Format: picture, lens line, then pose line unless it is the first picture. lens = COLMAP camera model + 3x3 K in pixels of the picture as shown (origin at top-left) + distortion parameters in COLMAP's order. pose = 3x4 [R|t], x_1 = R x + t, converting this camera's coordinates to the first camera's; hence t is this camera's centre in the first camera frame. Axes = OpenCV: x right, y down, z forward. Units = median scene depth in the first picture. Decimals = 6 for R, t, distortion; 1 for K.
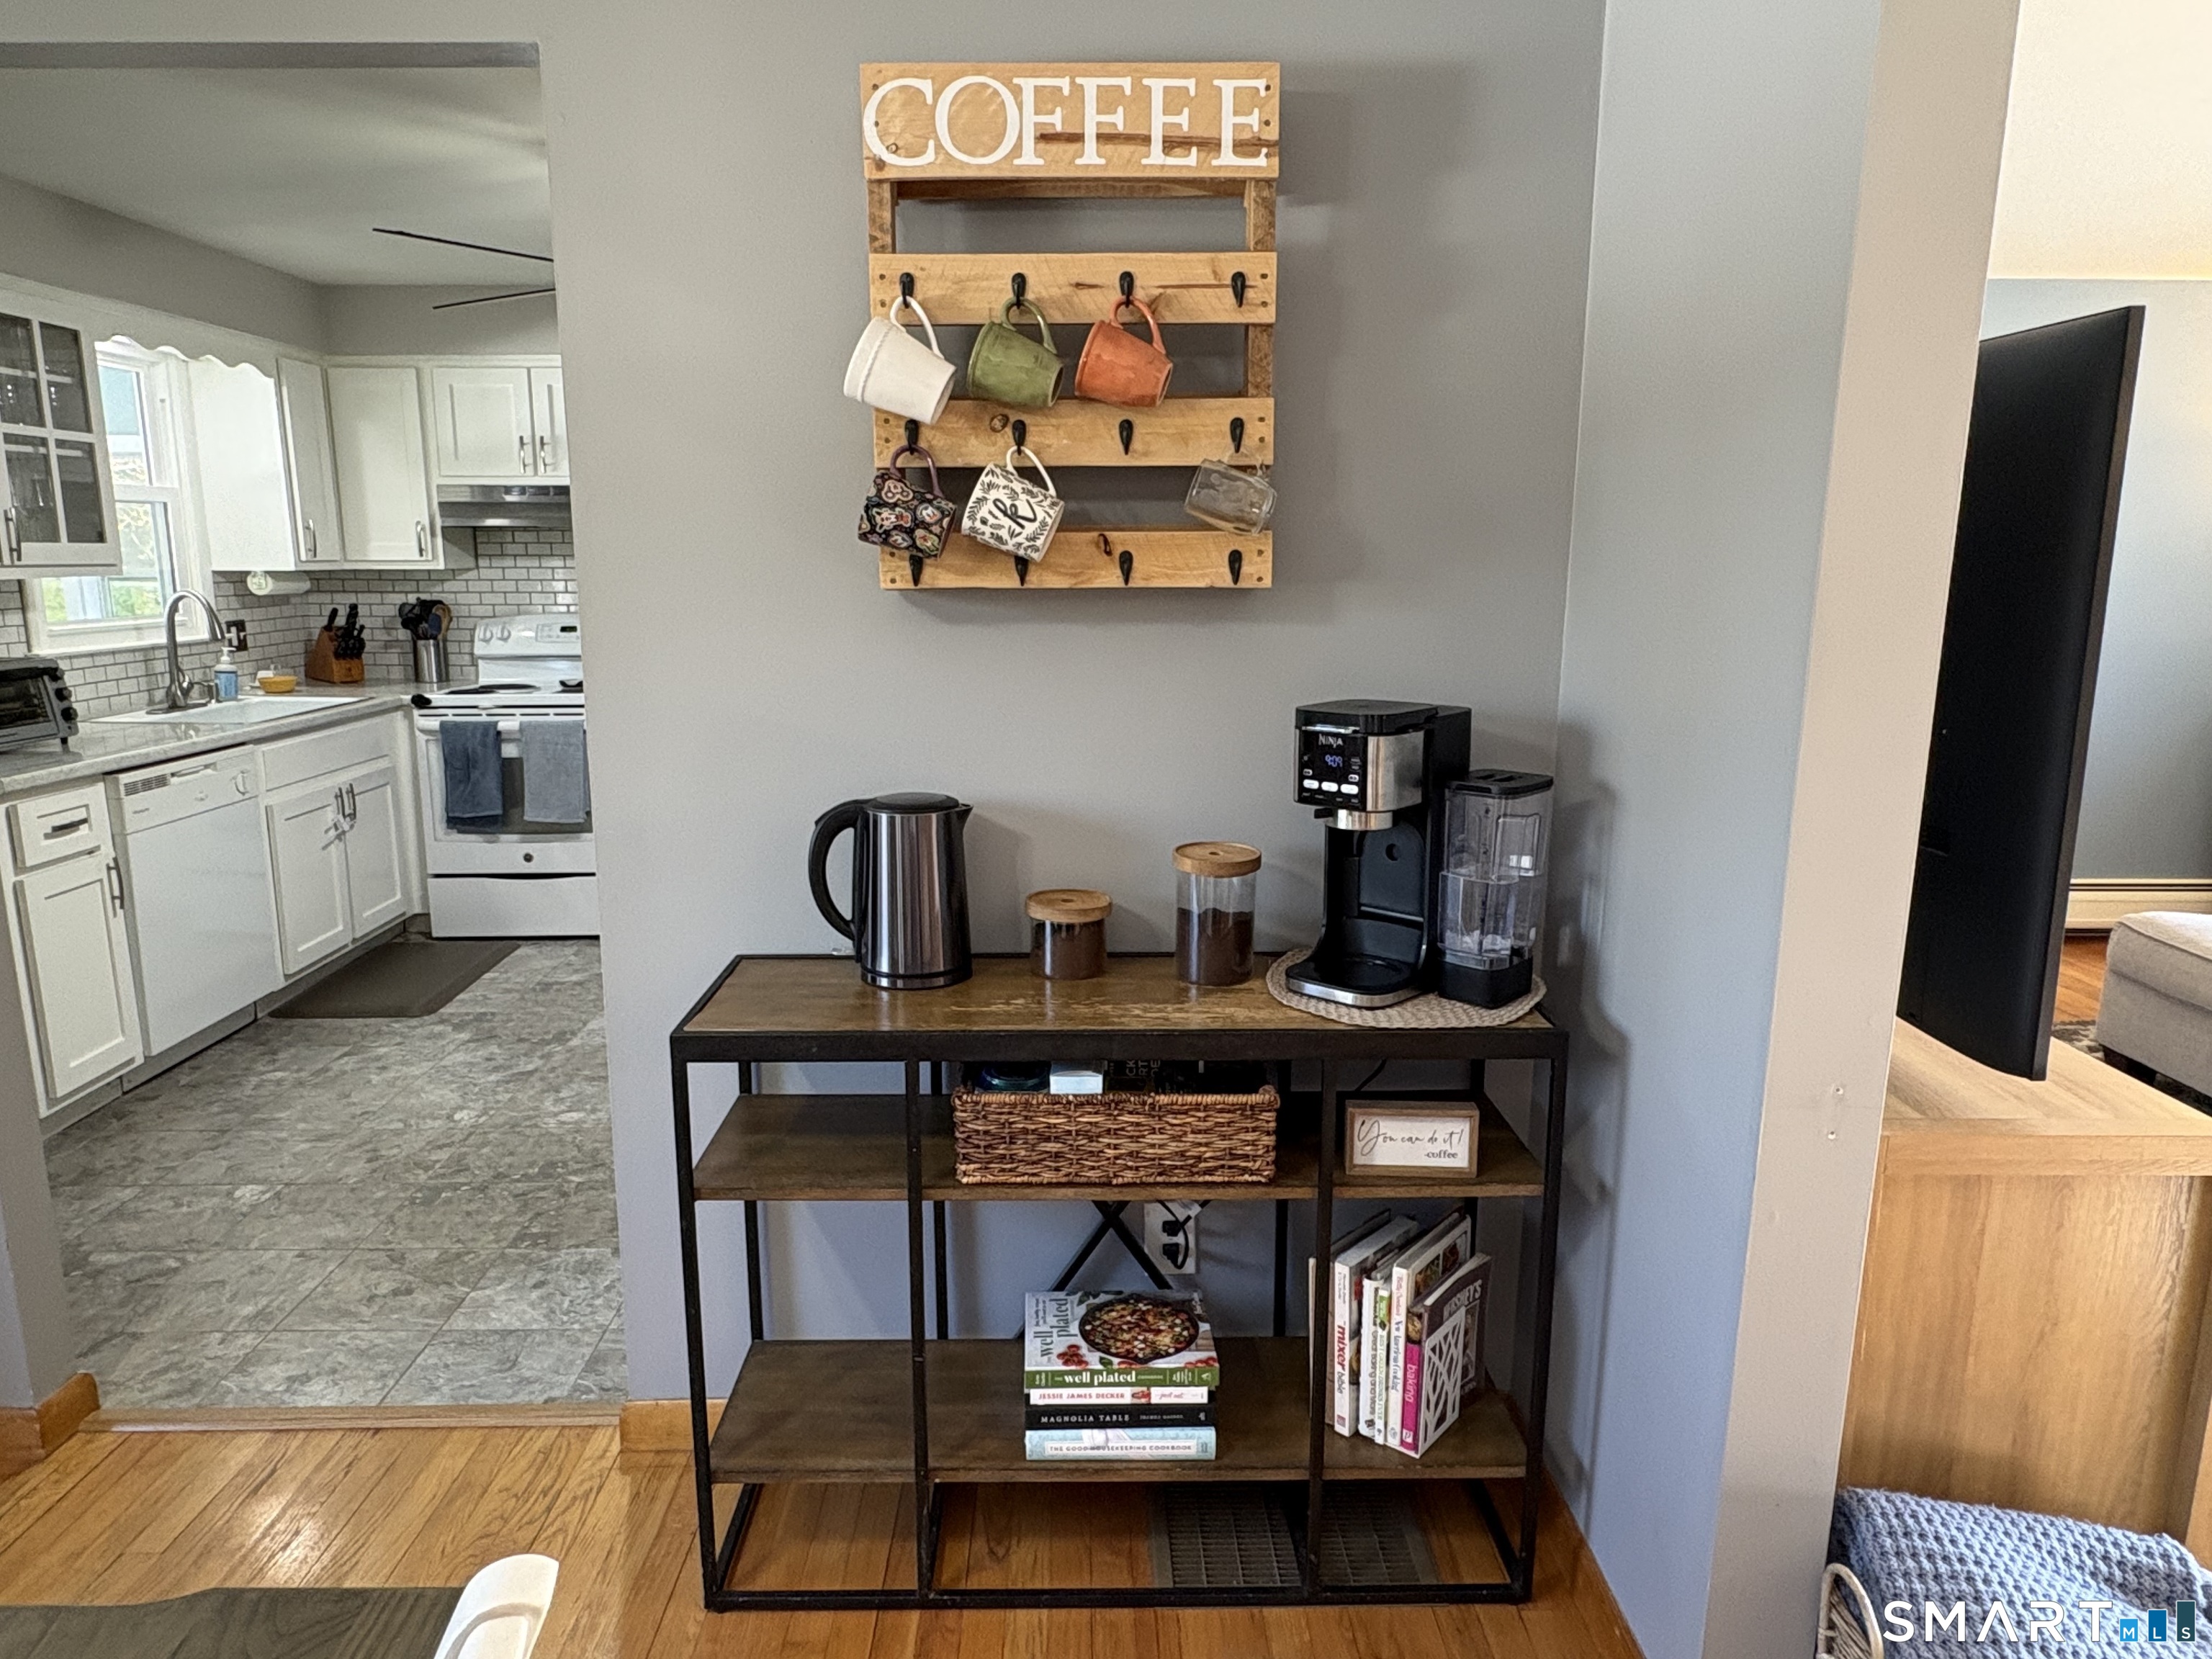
lens RADIAL K [[1423.6, 0, 1085.8], [0, 1423.6, 834.0], [0, 0, 1]] dist [0.000017, 0.006232]
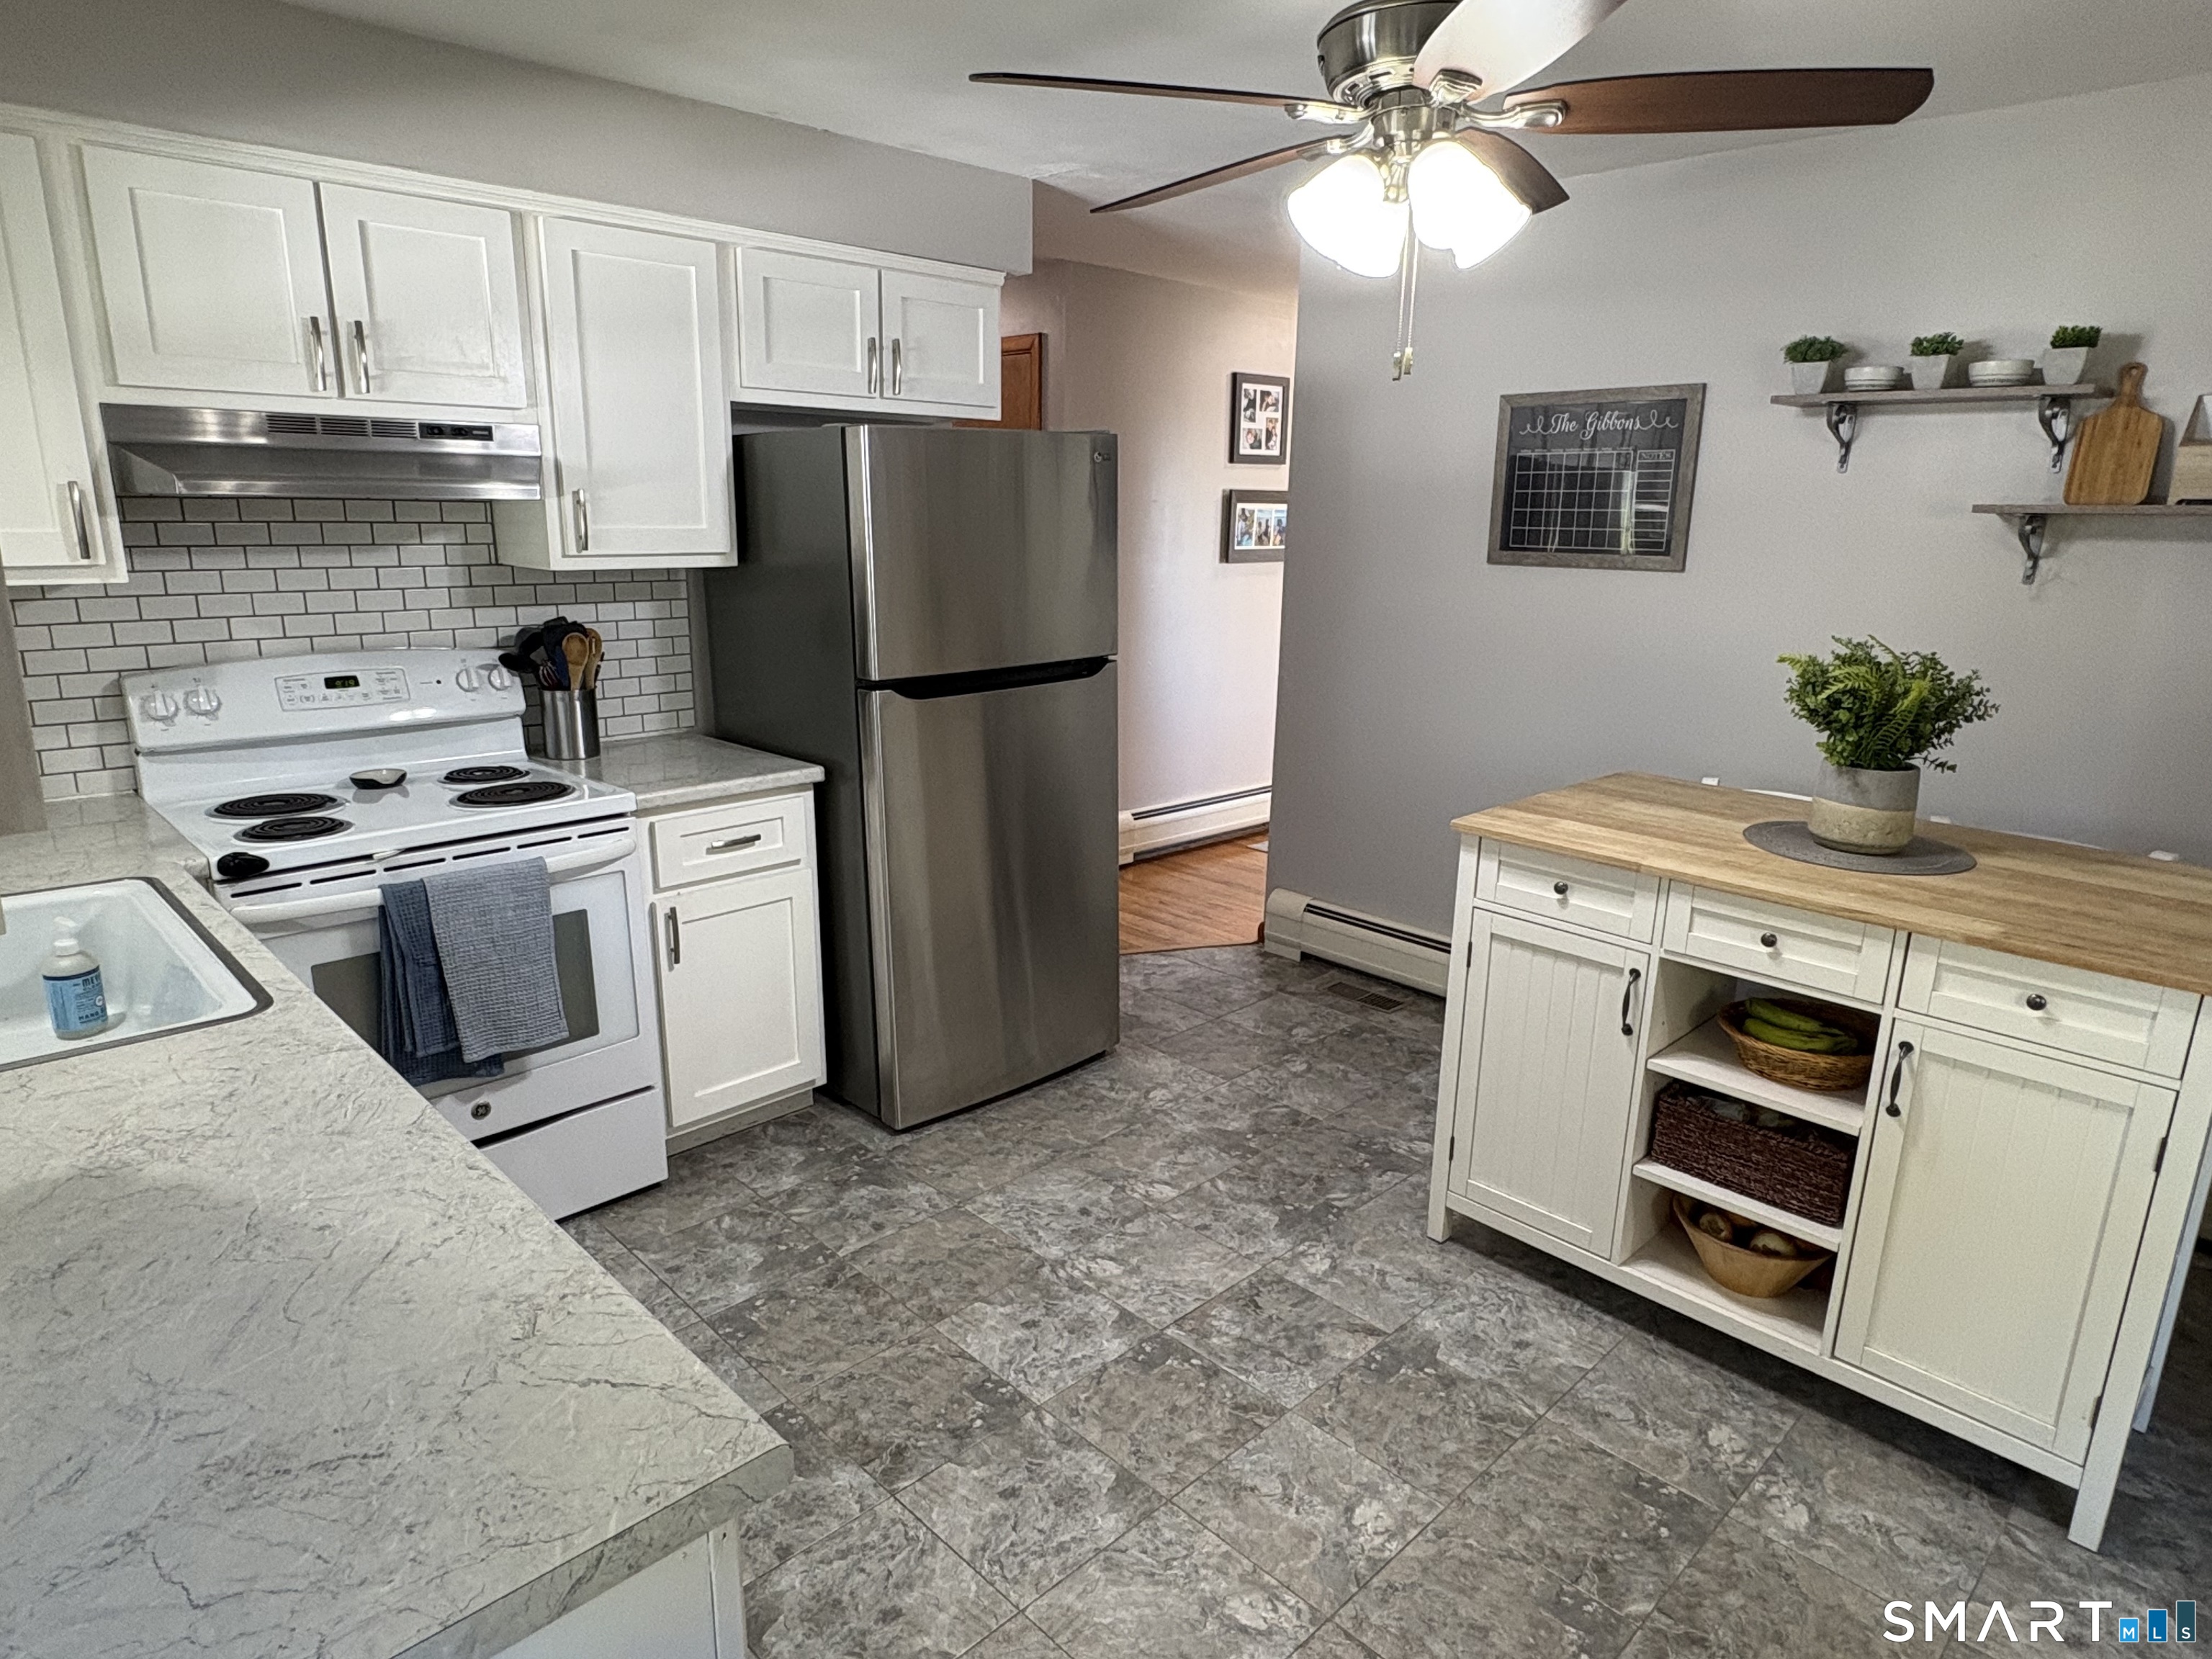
lens RADIAL K [[1323.6, 0, 1101.6], [0, 1323.6, 828.7], [0, 0, 1]] dist [0.001126, 0.004902]
pose [[0.719445, -0.158704, 0.676174, -1.473307], [0.117282, 0.987323, 0.106947, -0.315685], [-0.684575, 0.002361, 0.728938, 1.249933]]
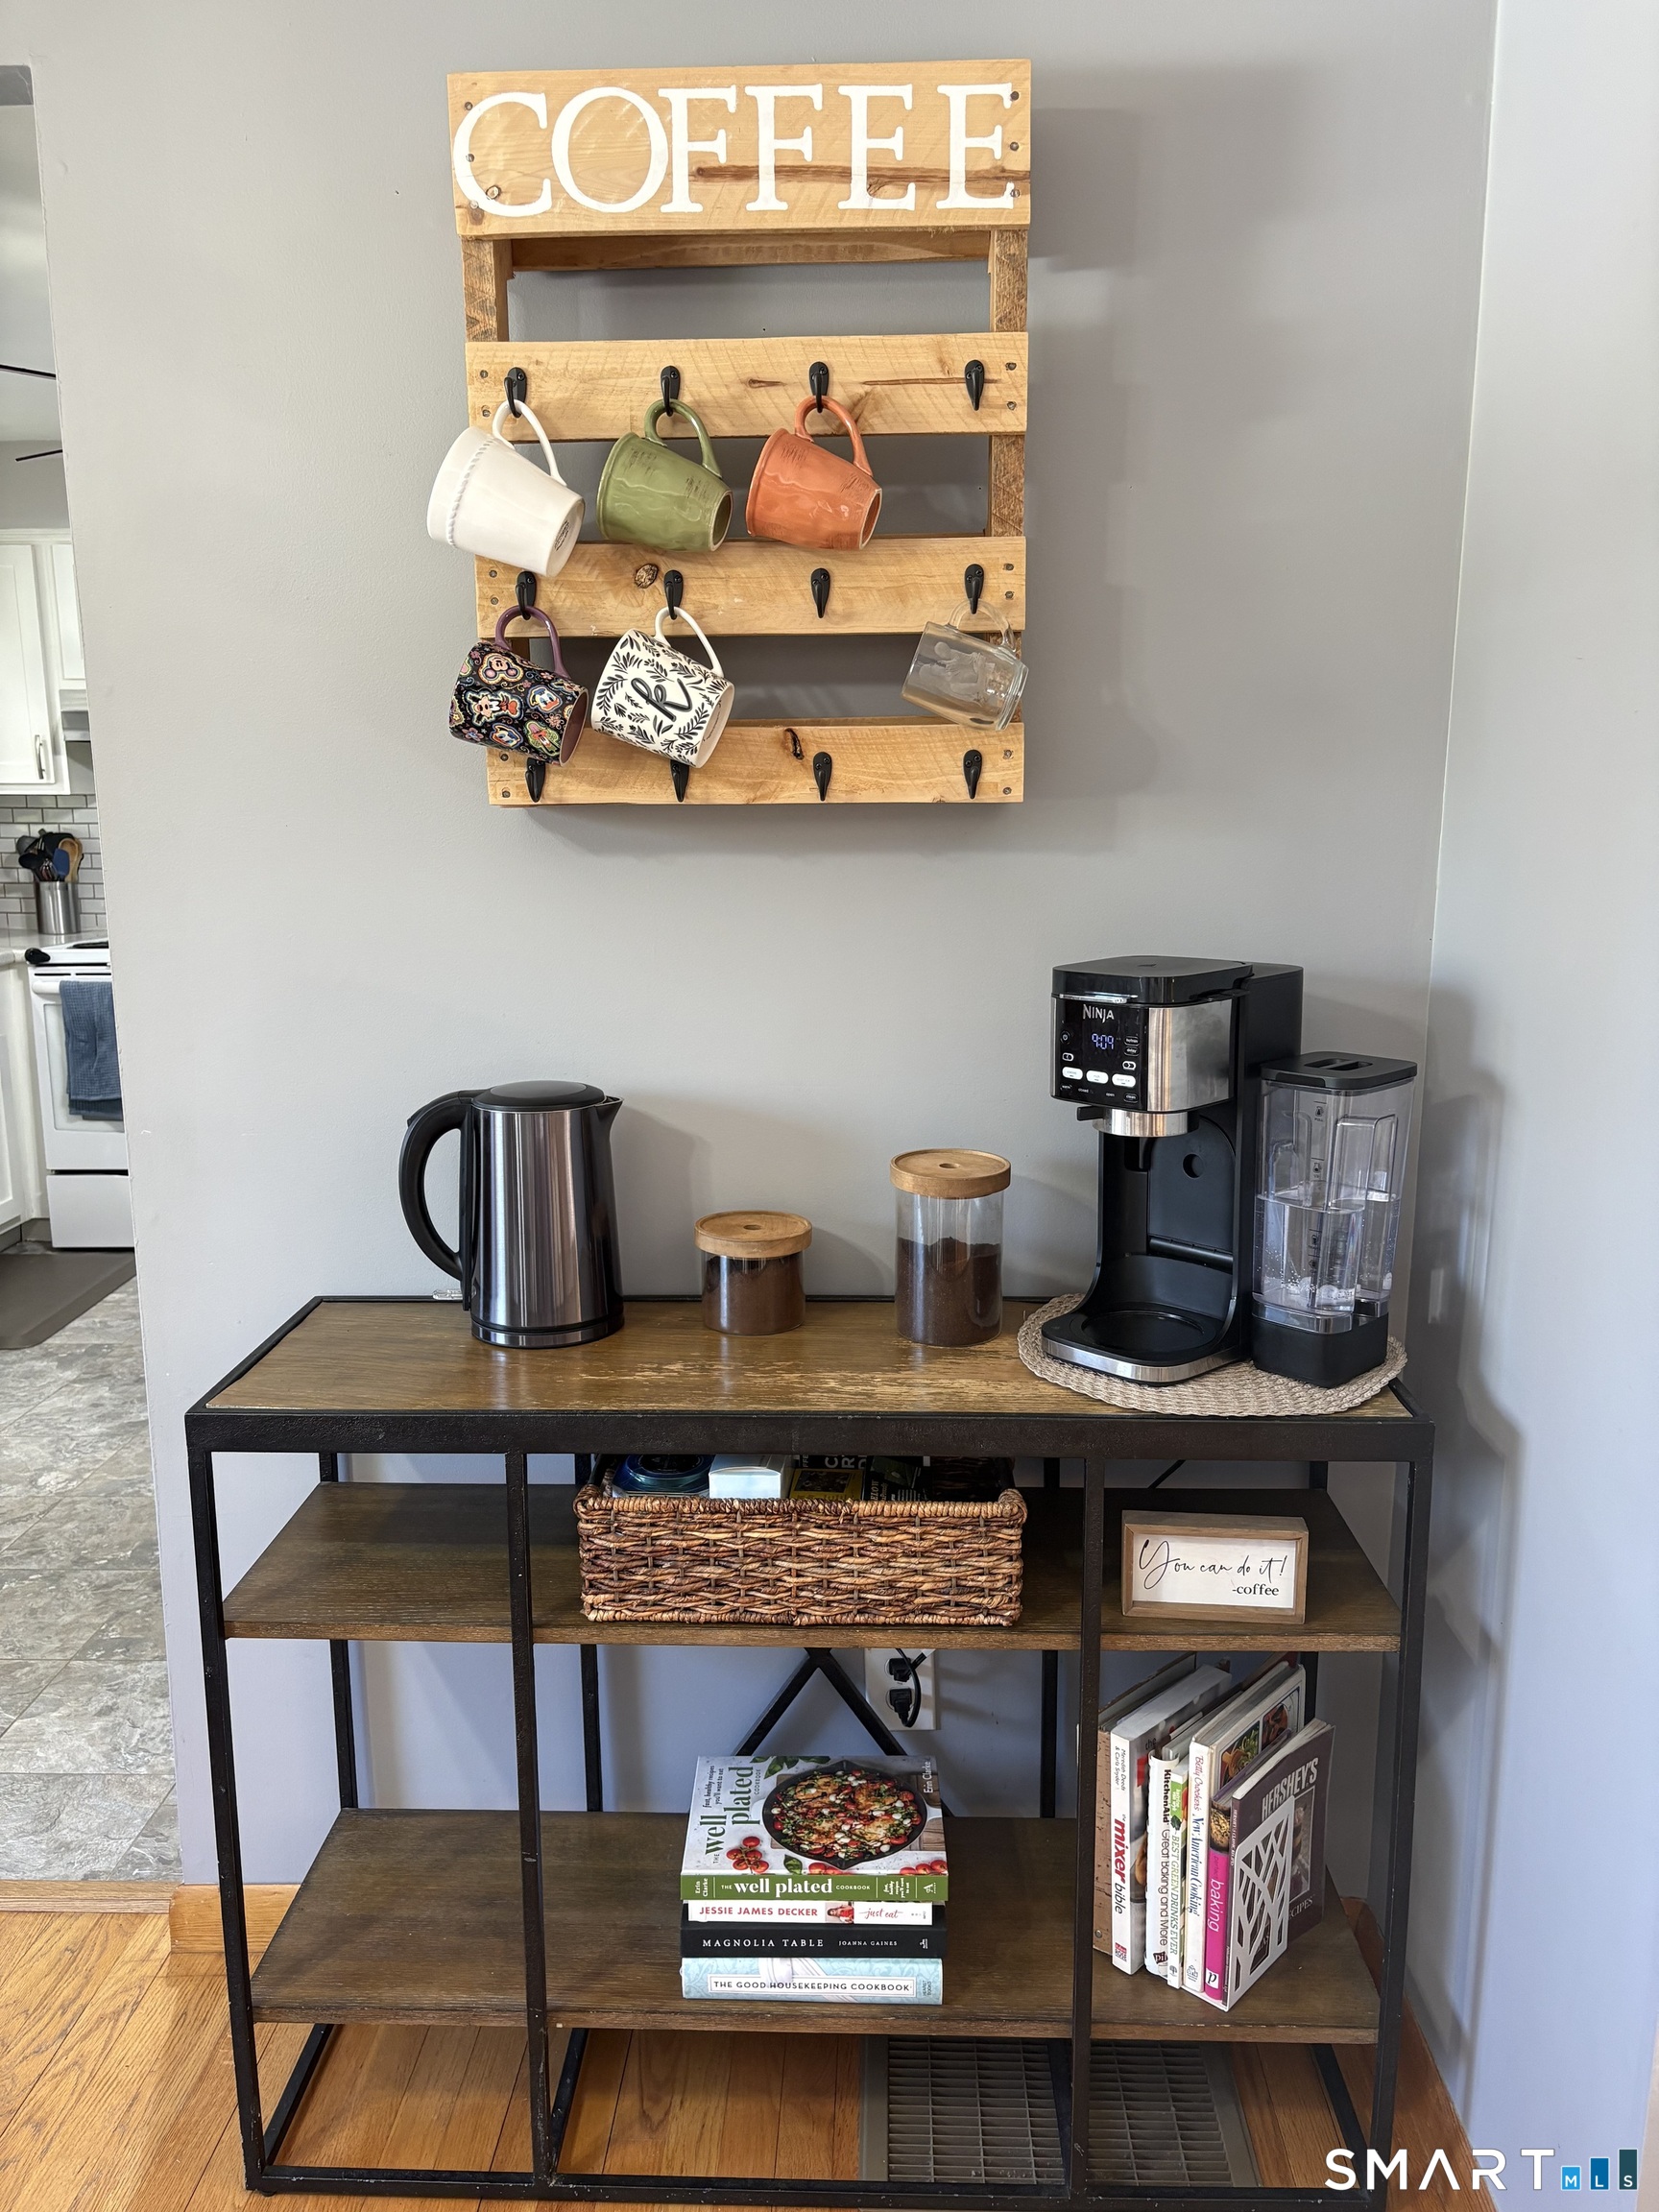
lens RADIAL K [[1693.1, 0, 827.3], [0, 1693.1, 1116.6], [0, 0, 1]] dist [0.042407, -0.038994]
pose [[0.999011, 0.004052, -0.044283, 0.069100], [-0.004031, 0.999992, 0.000577, -0.012388], [0.044285, -0.000398, 0.999019, 0.130413]]
